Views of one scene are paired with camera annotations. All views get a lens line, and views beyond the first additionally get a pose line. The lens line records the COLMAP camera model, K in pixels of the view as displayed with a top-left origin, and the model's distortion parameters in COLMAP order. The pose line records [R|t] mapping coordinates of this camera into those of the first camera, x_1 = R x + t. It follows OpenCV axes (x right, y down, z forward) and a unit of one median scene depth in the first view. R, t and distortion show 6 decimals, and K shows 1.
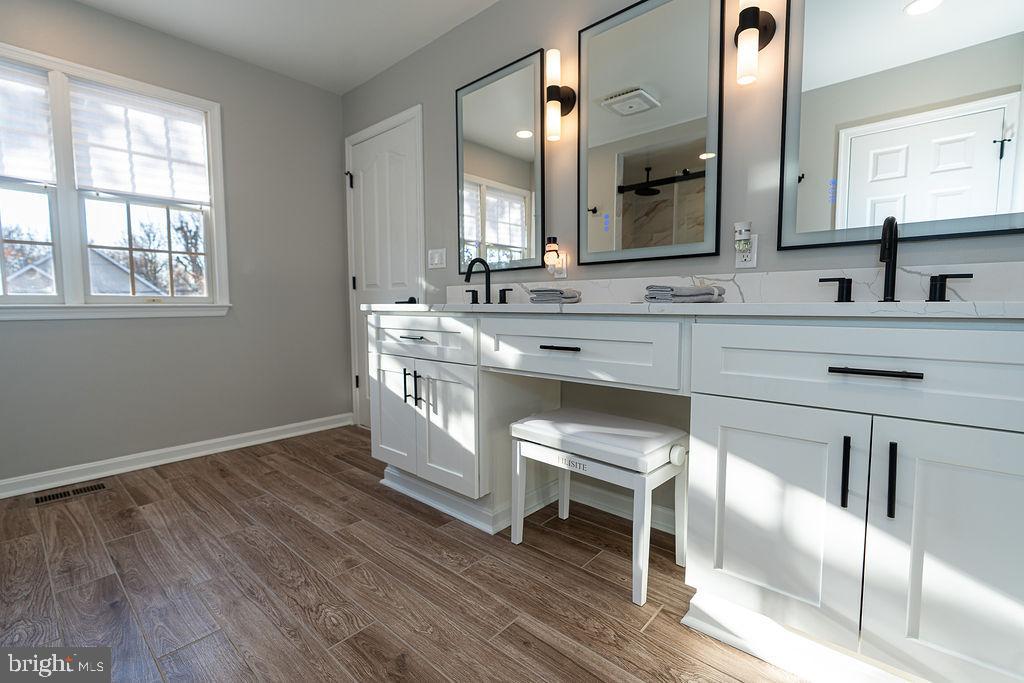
lens RADIAL K [[458.7, 0, 516.8], [0, 458.7, 338.4], [0, 0, 1]] dist [-0.004239, 0.000964]
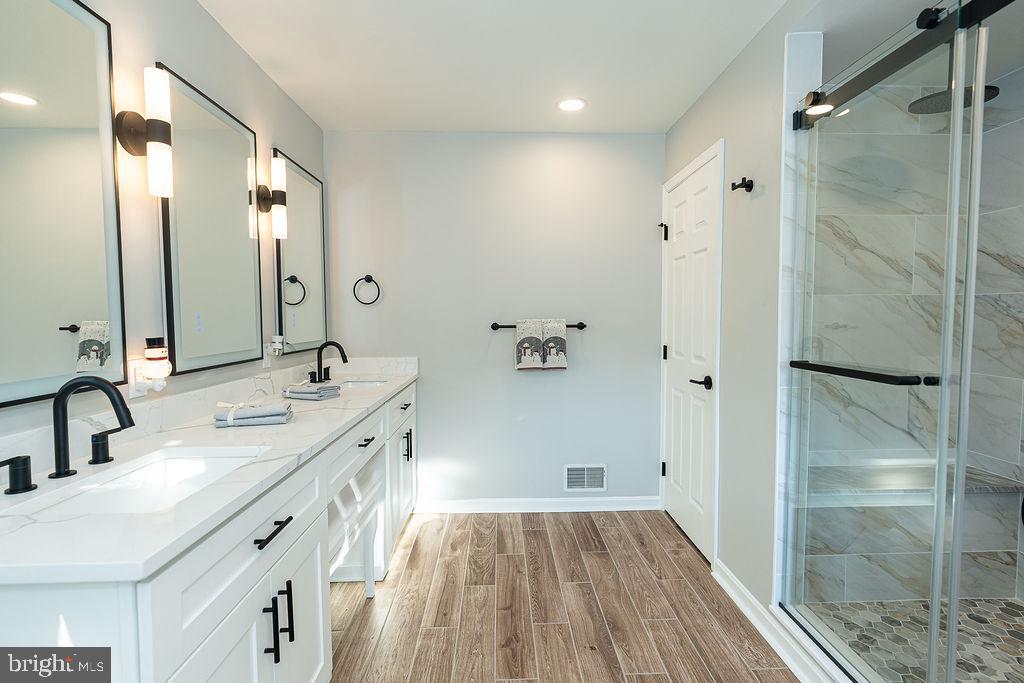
lens RADIAL K [[458.7, 0, 516.8], [0, 458.7, 338.4], [0, 0, 1]] dist [-0.004239, 0.000964]
pose [[-0.685386, -0.028194, 0.727634, -1.182548], [0.056079, 0.994239, 0.091347, -0.388934], [-0.726017, 0.103413, -0.679856, 1.661019]]
